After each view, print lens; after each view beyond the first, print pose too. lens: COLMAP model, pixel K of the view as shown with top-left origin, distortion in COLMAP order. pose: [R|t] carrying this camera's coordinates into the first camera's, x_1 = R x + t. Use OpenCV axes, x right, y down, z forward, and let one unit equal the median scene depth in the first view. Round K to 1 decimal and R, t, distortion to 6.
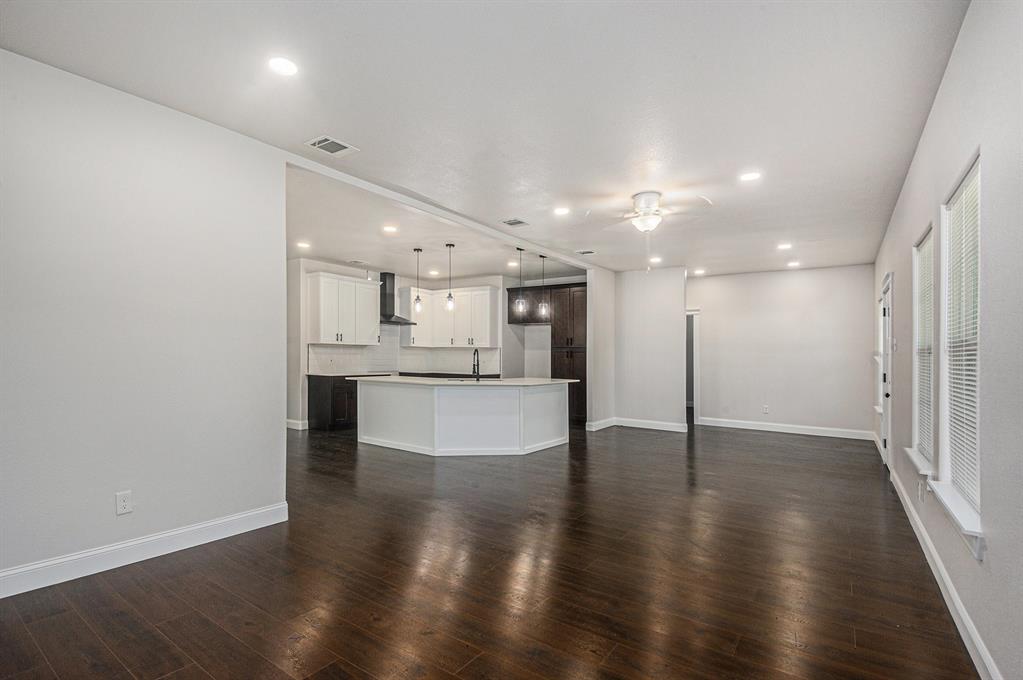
lens RADIAL K [[480.0, 0, 511.1], [0, 480.0, 345.2], [0, 0, 1]] dist [-0.003699, -0.000135]
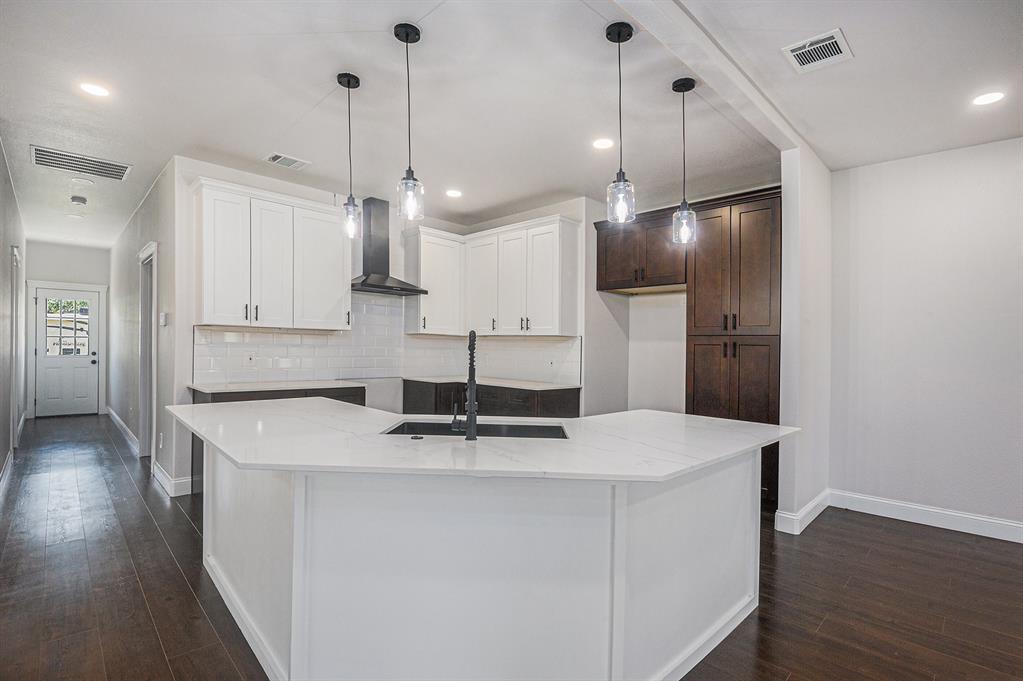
lens RADIAL K [[480.0, 0, 517.5], [0, 480.0, 340.6], [0, 0, 1]] dist [-0.003699, -0.000135]
pose [[0.980686, 0.005265, -0.195516, 0.011820], [-0.004443, 0.999979, 0.004641, 0.008109], [0.195536, -0.003682, 0.980690, 0.481938]]
